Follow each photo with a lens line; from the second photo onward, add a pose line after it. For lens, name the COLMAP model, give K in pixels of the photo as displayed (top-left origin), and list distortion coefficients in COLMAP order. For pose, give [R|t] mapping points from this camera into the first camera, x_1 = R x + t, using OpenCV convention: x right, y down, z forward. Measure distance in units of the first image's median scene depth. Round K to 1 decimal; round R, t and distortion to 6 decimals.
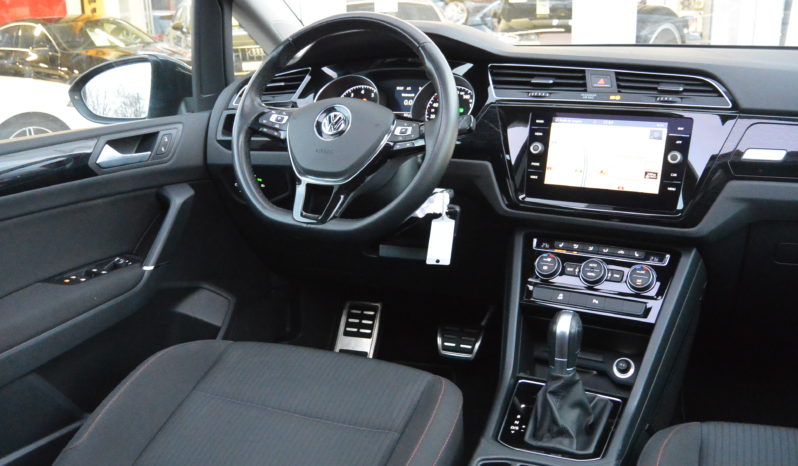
lens RADIAL K [[736.1, 0, 398.2], [0, 736.1, 231.9], [0, 0, 1]] dist [-0.111511, 0.000000]
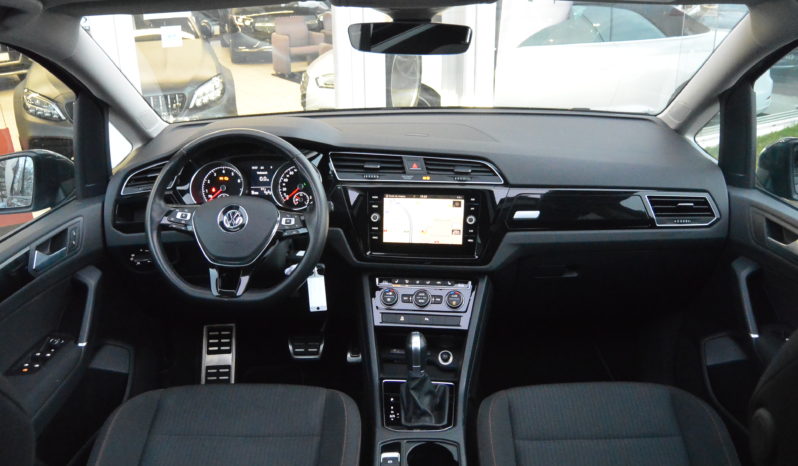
lens RADIAL K [[715.2, 0, 400.3], [0, 715.2, 233.2], [0, 0, 1]] dist [-0.120236, 0.032235]
pose [[0.924372, -0.121267, 0.361705, -0.270227], [0.093505, 0.991231, 0.093364, -0.209612], [-0.369855, -0.052482, 0.927606, -0.298557]]
